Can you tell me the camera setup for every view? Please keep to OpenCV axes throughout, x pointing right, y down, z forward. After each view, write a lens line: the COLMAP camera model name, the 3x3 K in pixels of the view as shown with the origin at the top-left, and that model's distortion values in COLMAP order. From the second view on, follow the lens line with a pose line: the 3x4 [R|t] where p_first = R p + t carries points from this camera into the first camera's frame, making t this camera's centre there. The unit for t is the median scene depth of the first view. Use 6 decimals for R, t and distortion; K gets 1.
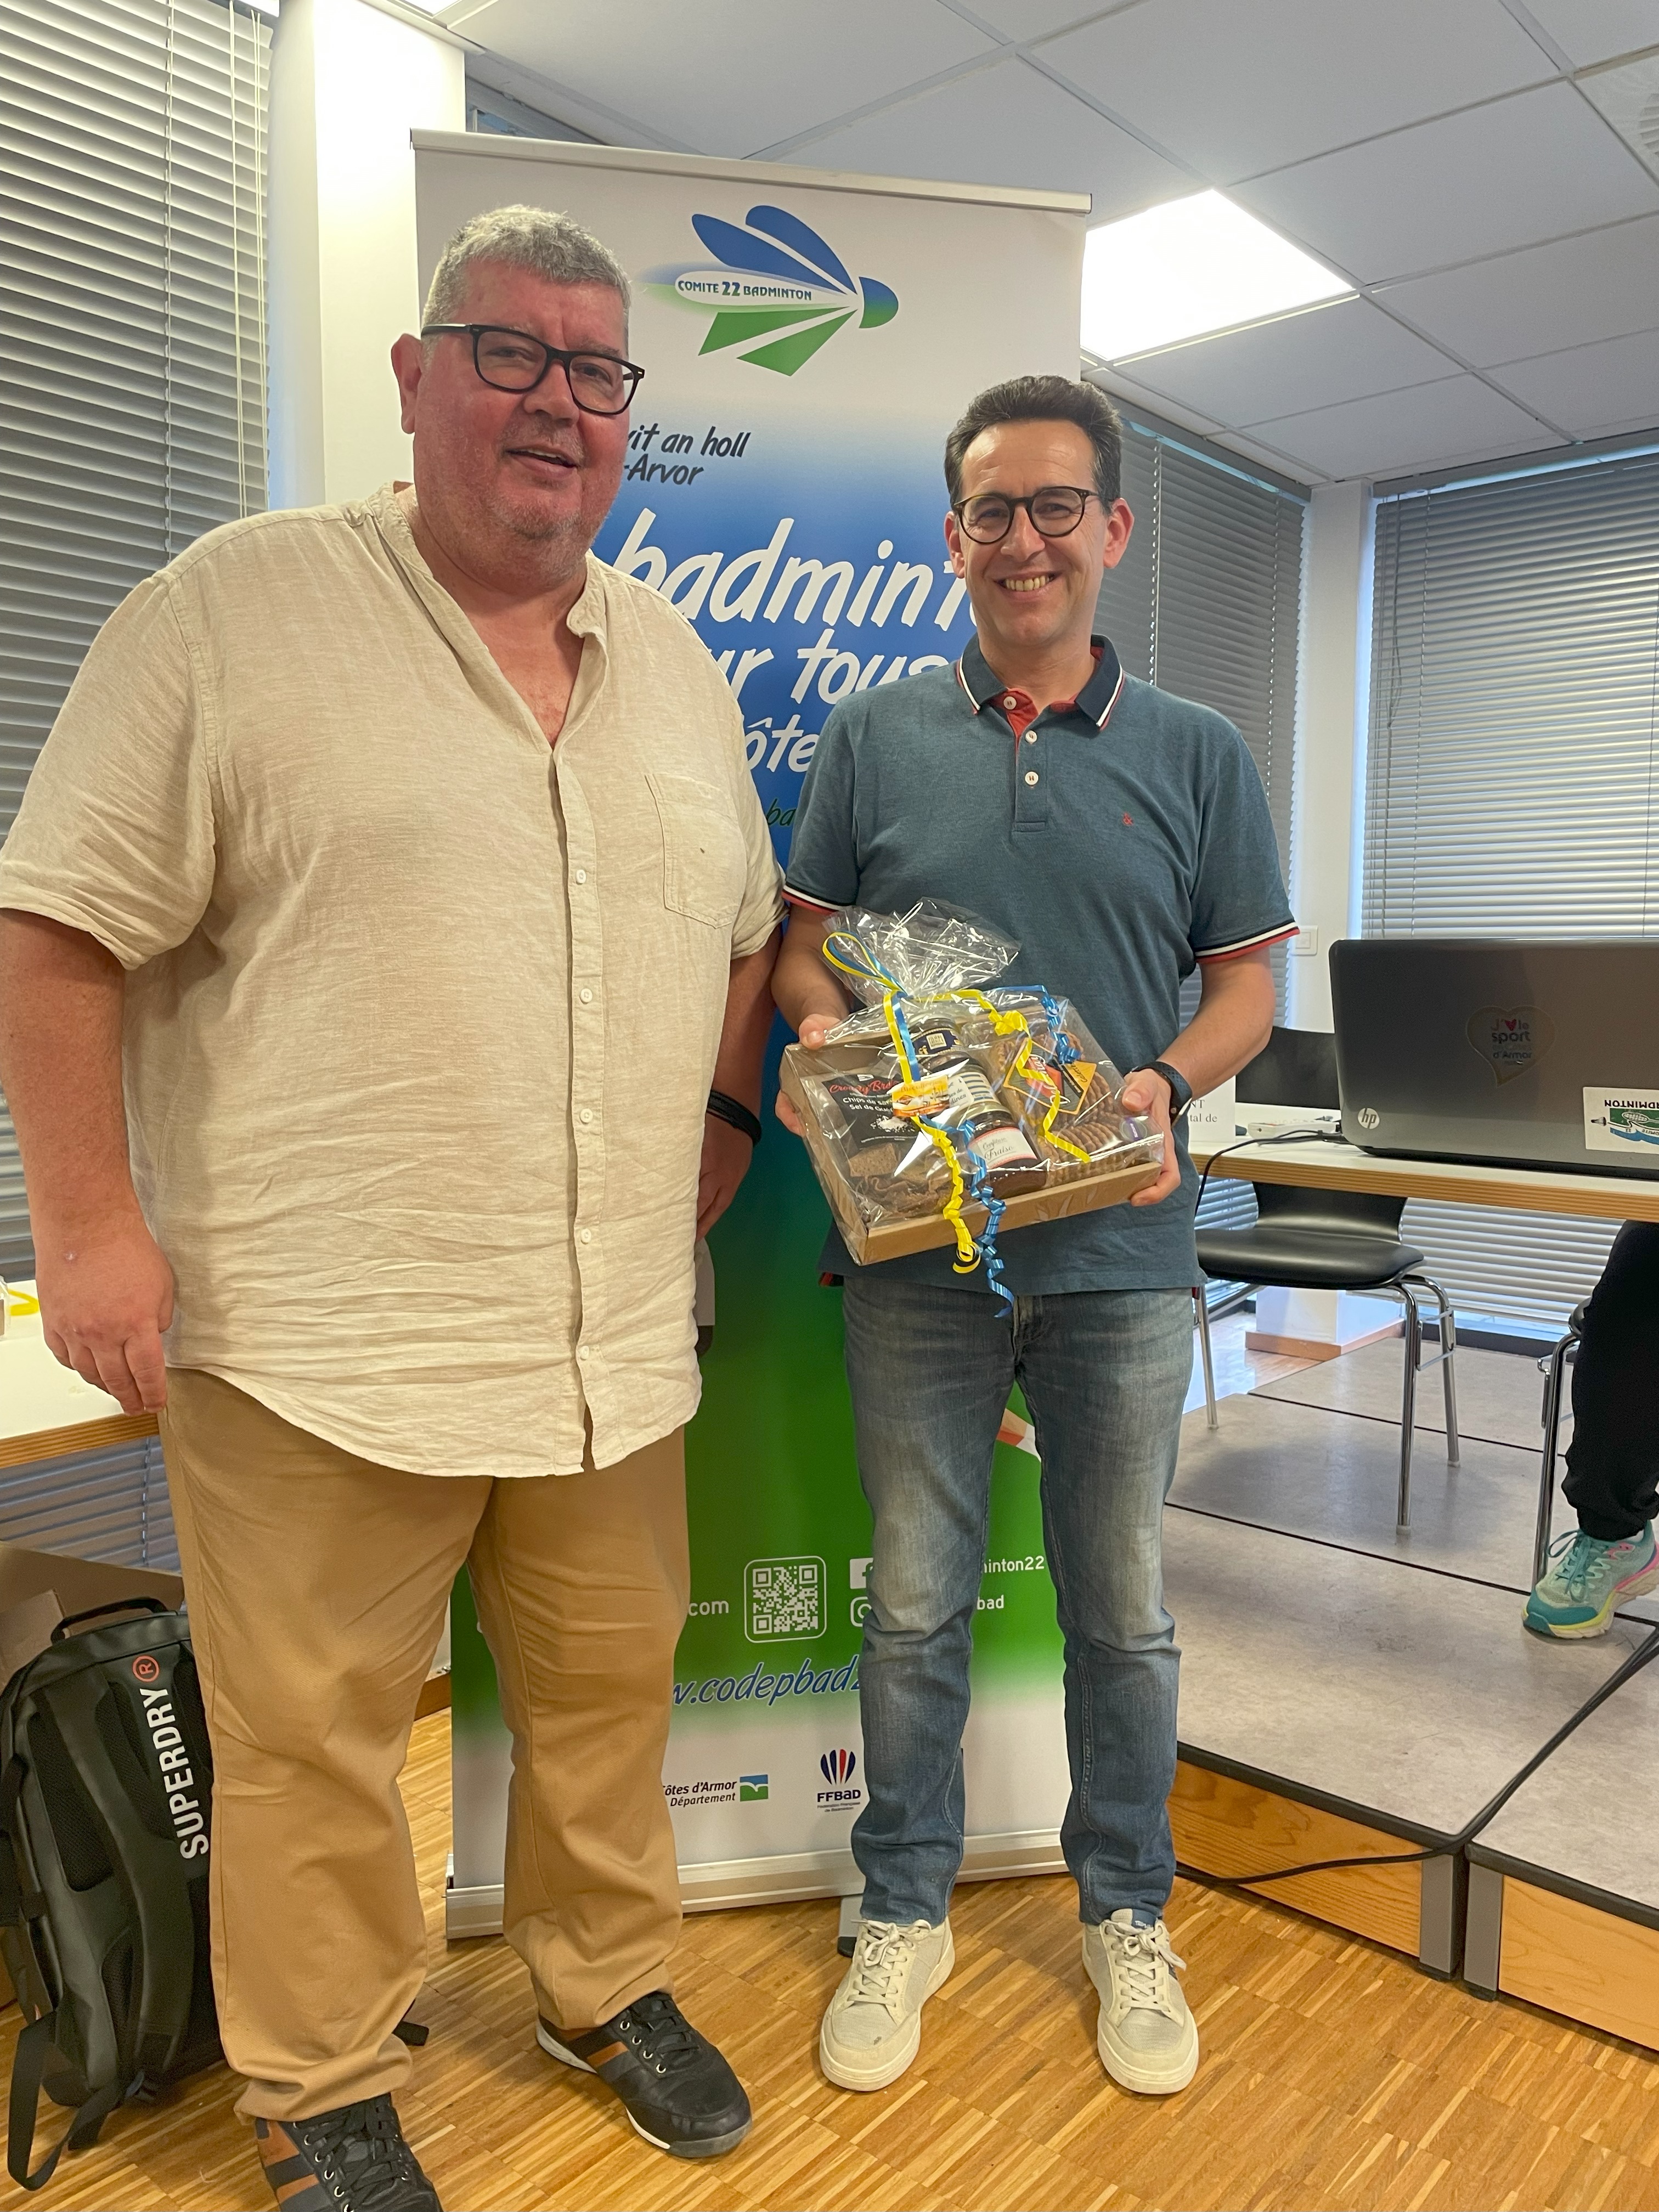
lens RADIAL K [[1669.3, 0, 838.9], [0, 1669.3, 1087.3], [0, 0, 1]] dist [0.083300, -0.106545]
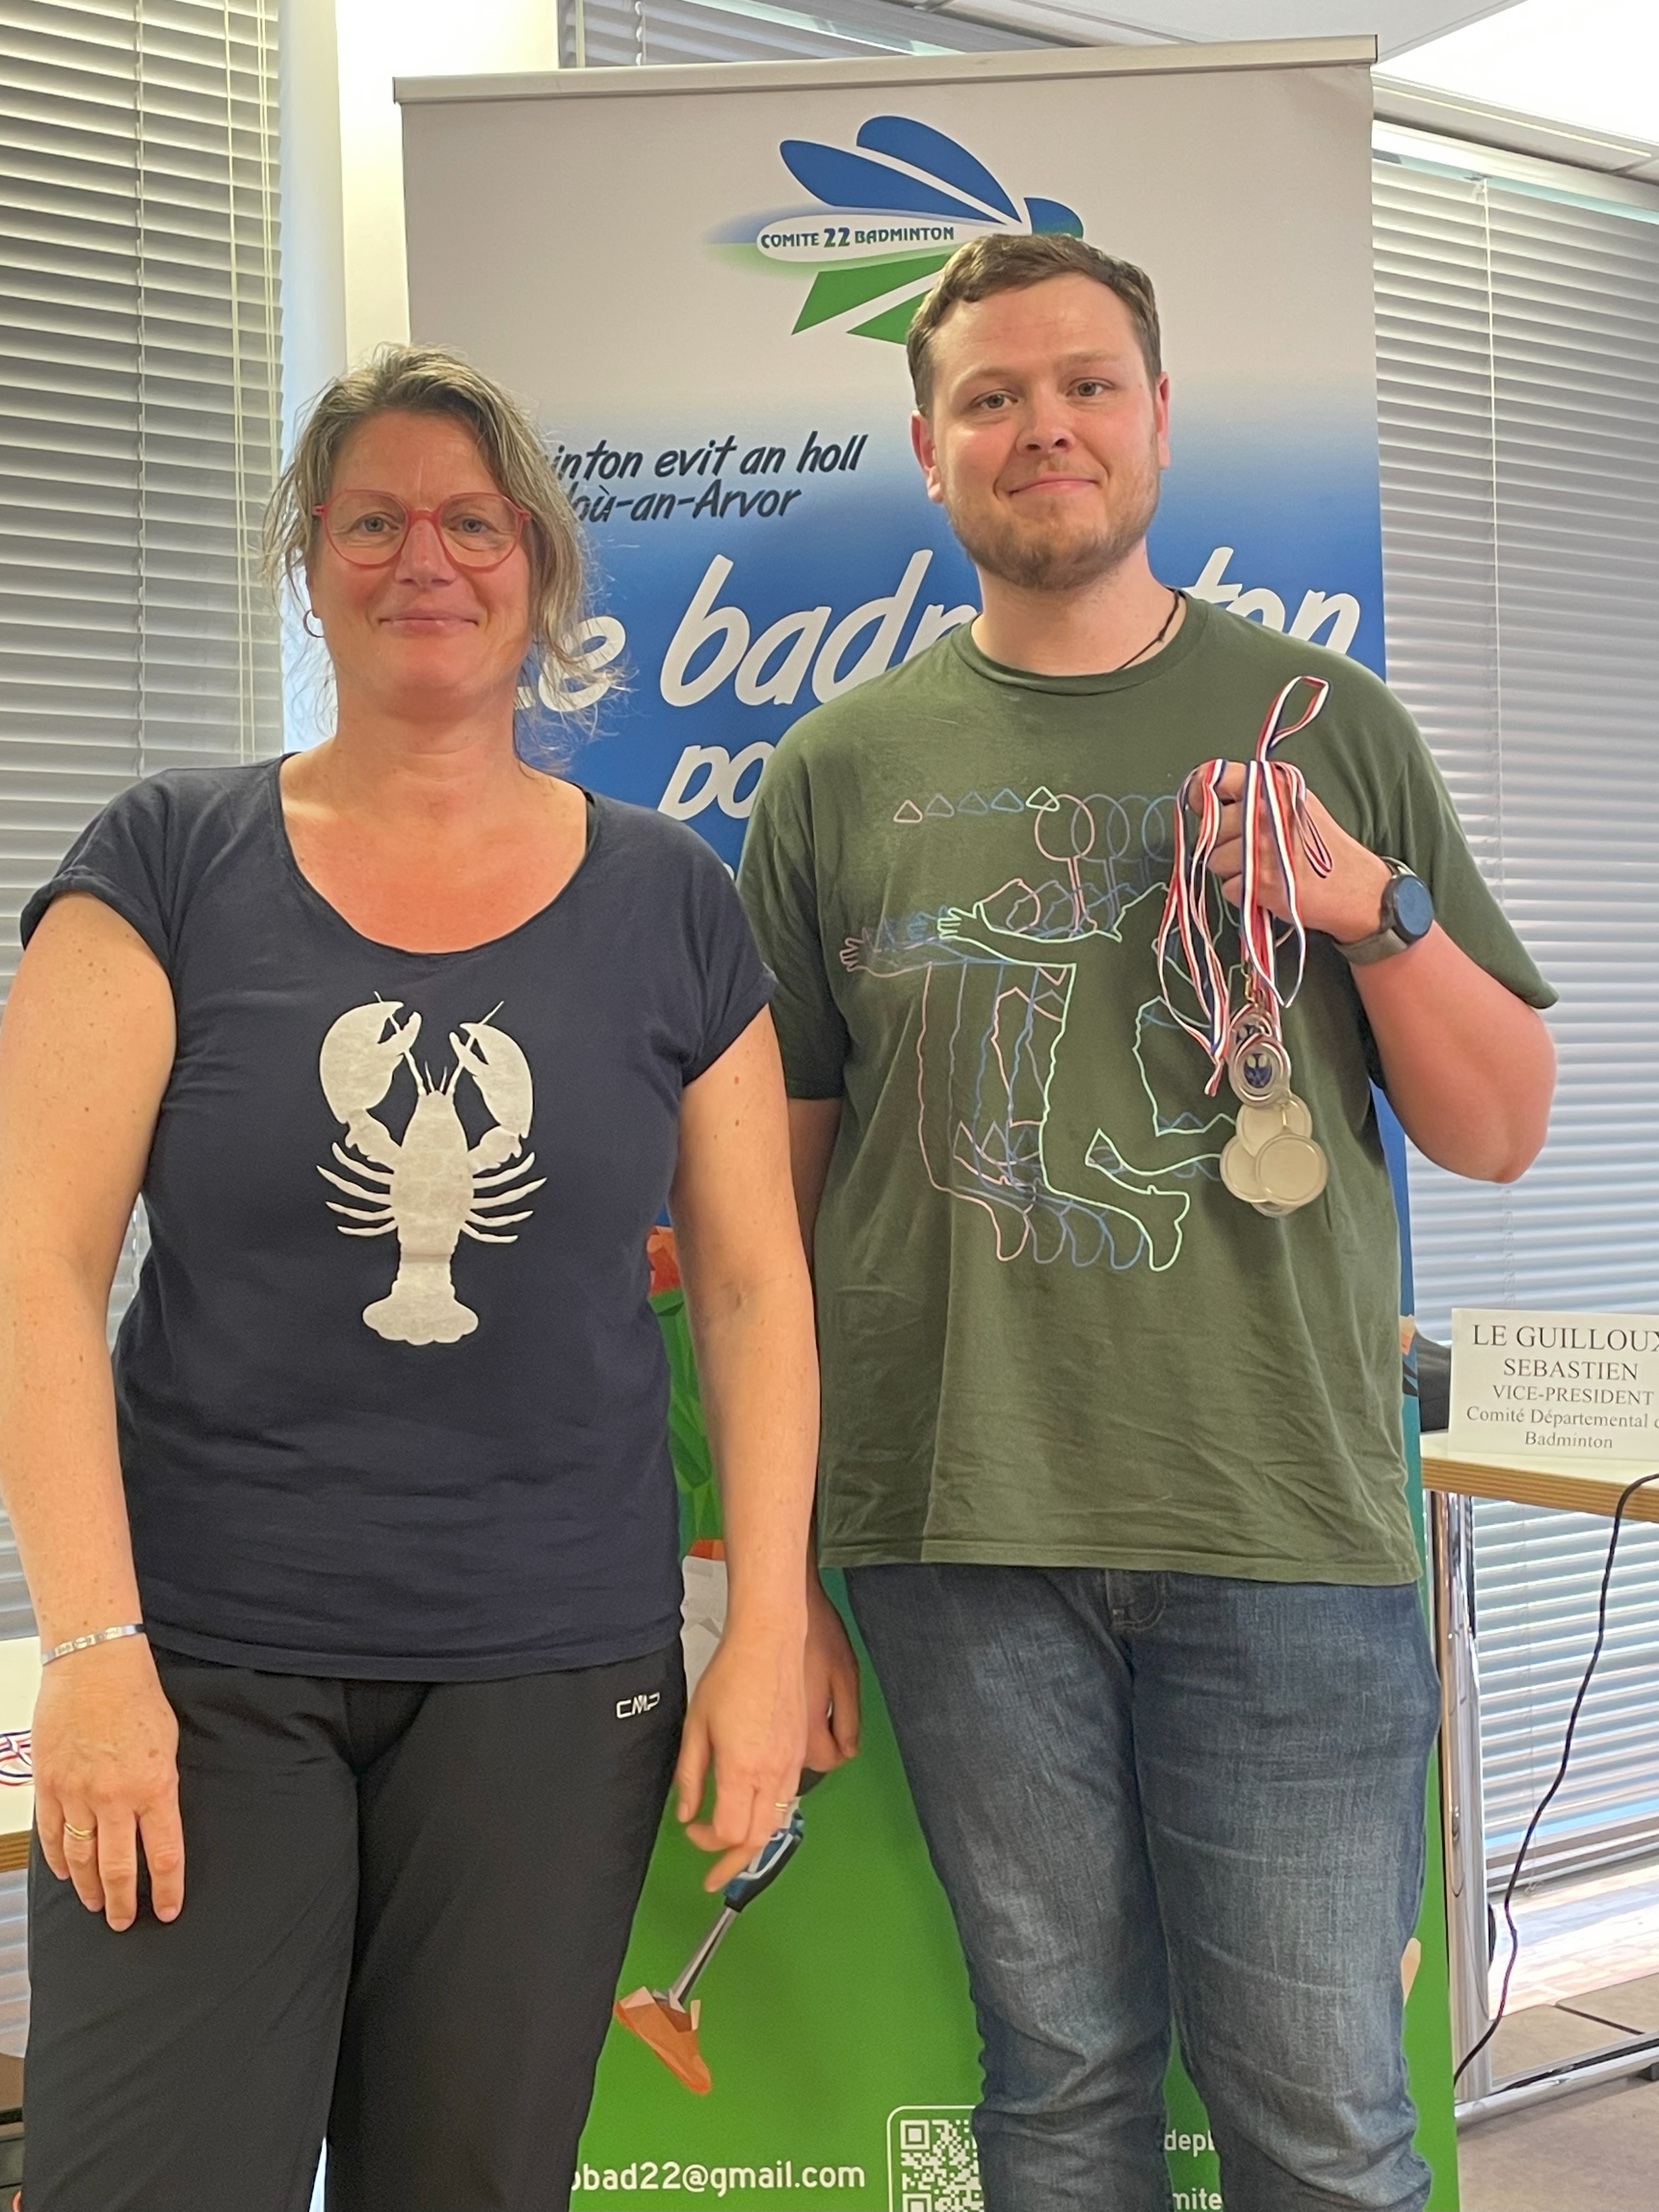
lens RADIAL K [[2945.7, 0, 814.8], [0, 2945.7, 1104.3], [0, 0, 1]] dist [0.070361, 0.000000]
pose [[0.970296, -0.026461, -0.240469, 0.209062], [0.008375, 0.997078, -0.075926, -0.021056], [0.241775, 0.071657, 0.967683, -0.160551]]
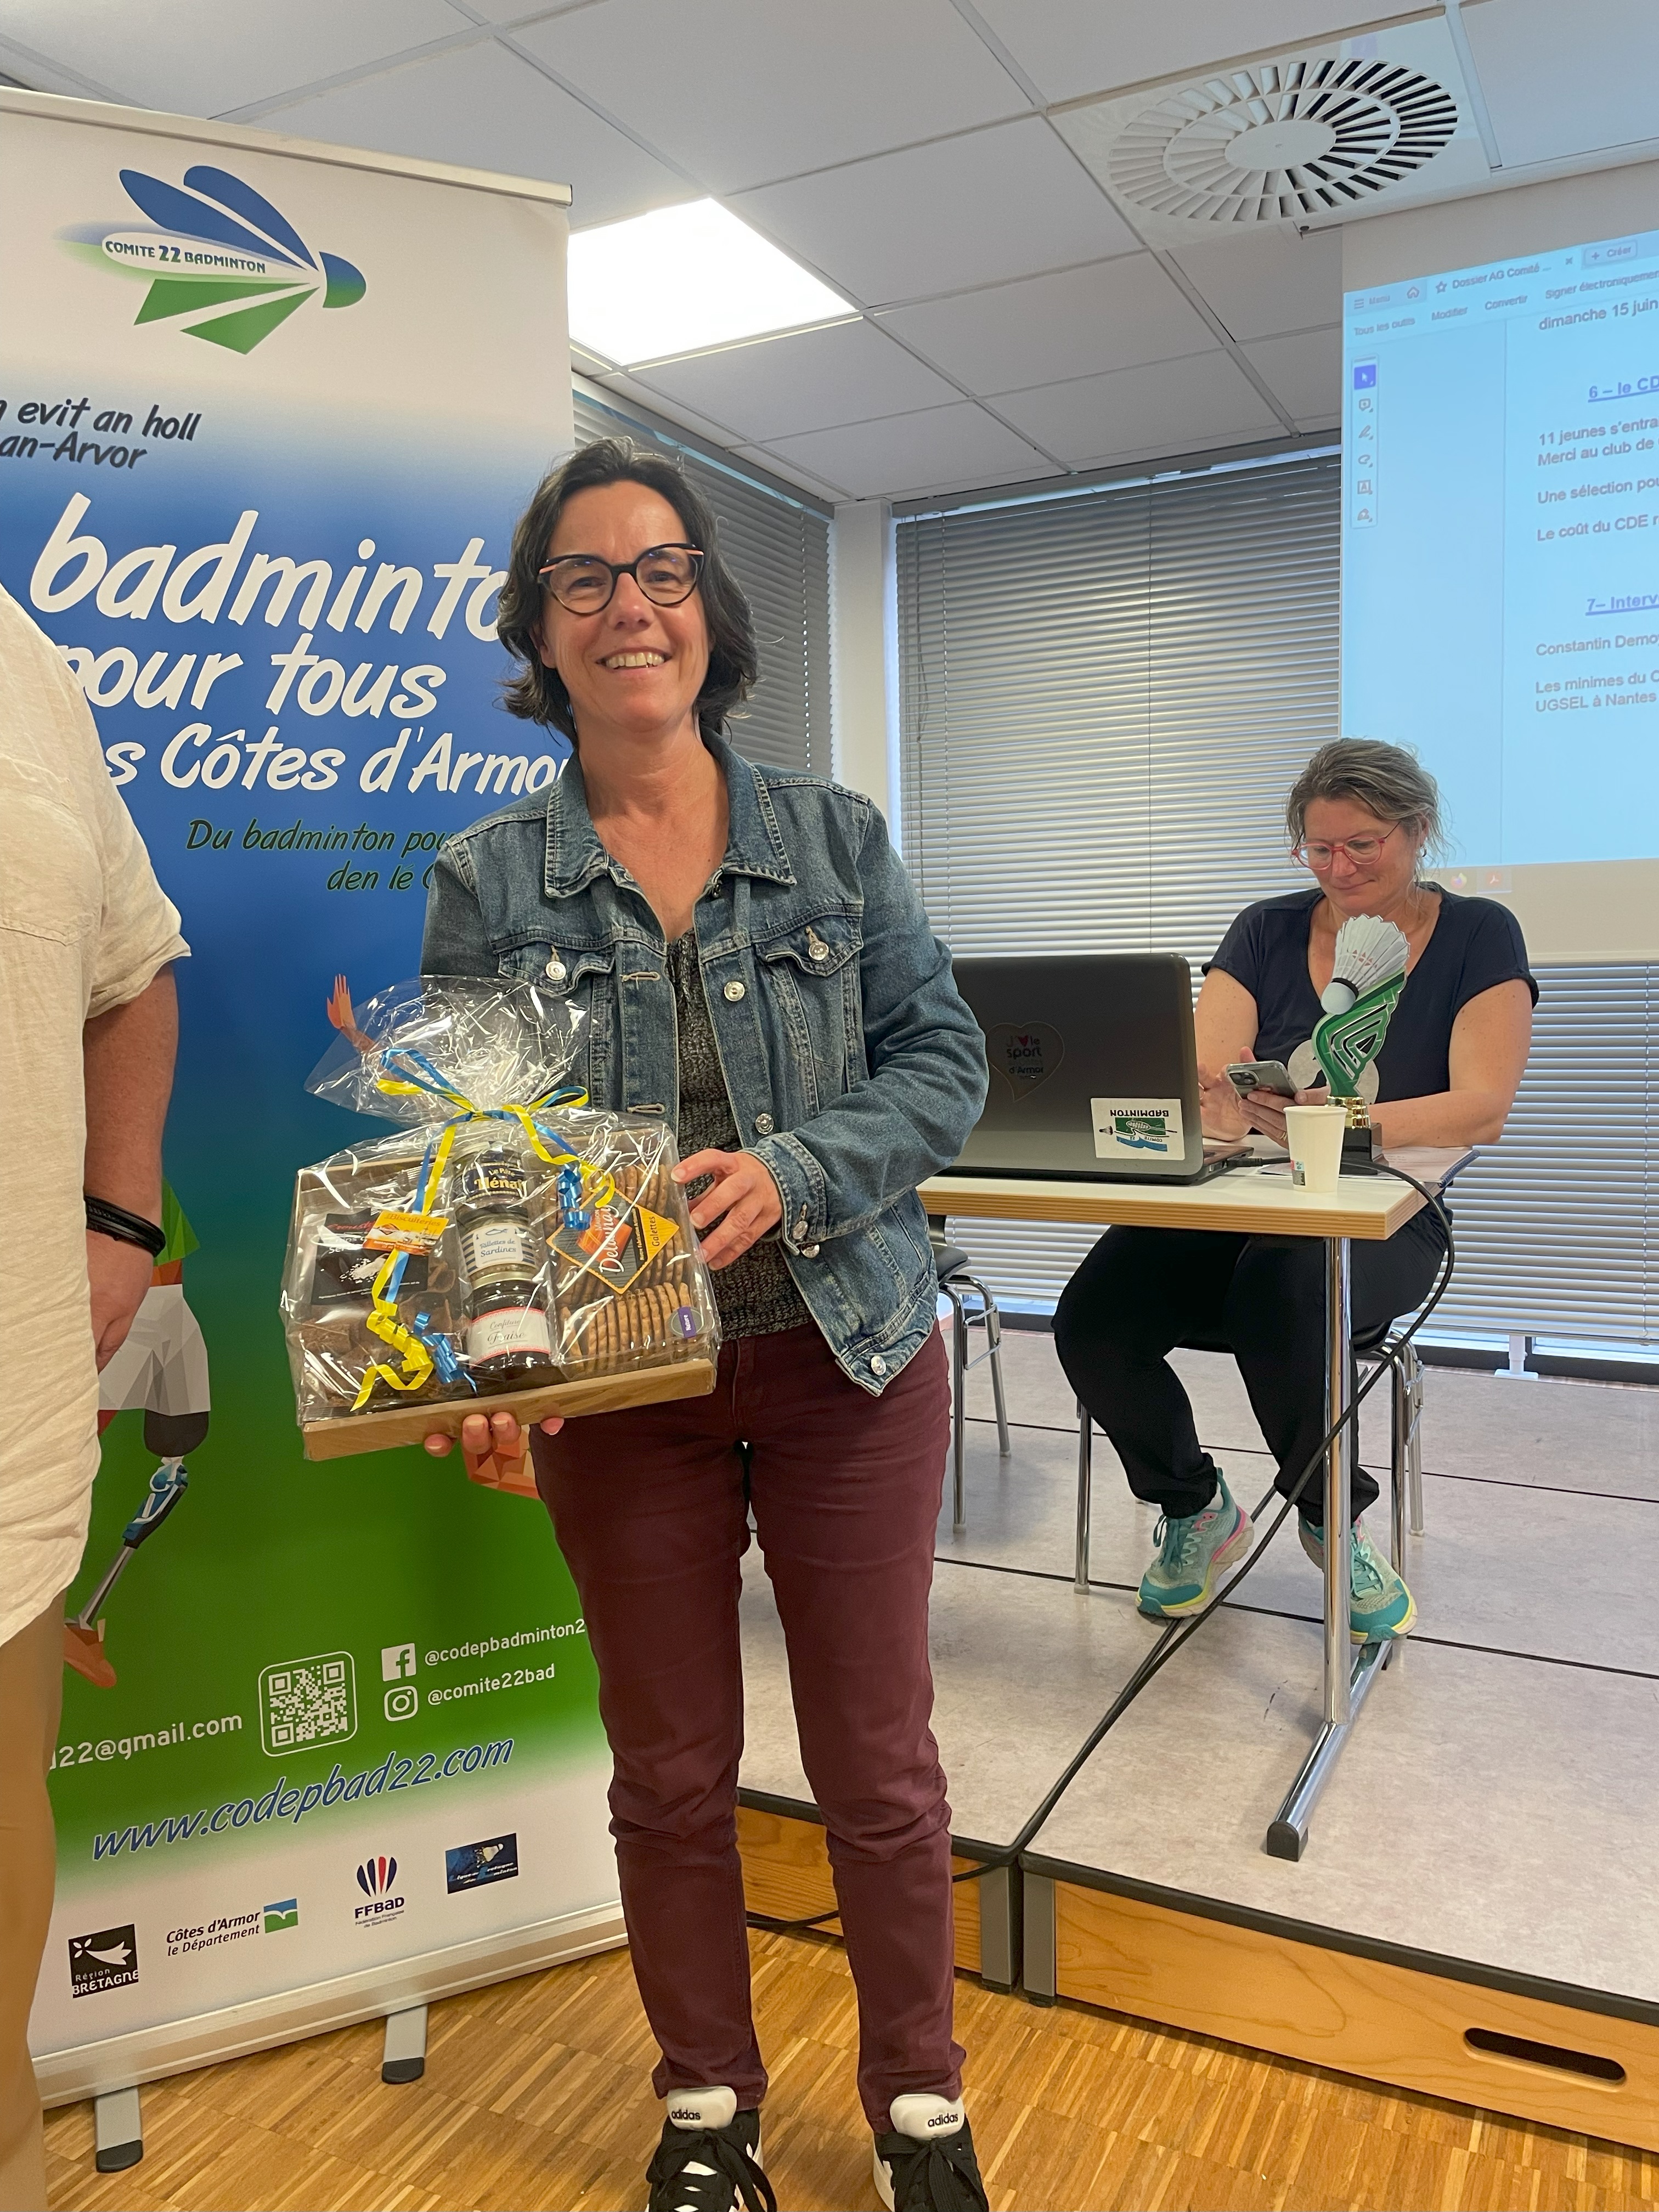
lens RADIAL K [[1669.3, 0, 838.3], [0, 1669.3, 1087.5], [0, 0, 1]] dist [0.083300, -0.106545]
pose [[0.967625, -0.046902, 0.247994, 0.034765], [0.047592, 0.998862, 0.003215, -0.016572], [-0.247863, 0.008692, 0.968756, 0.044378]]
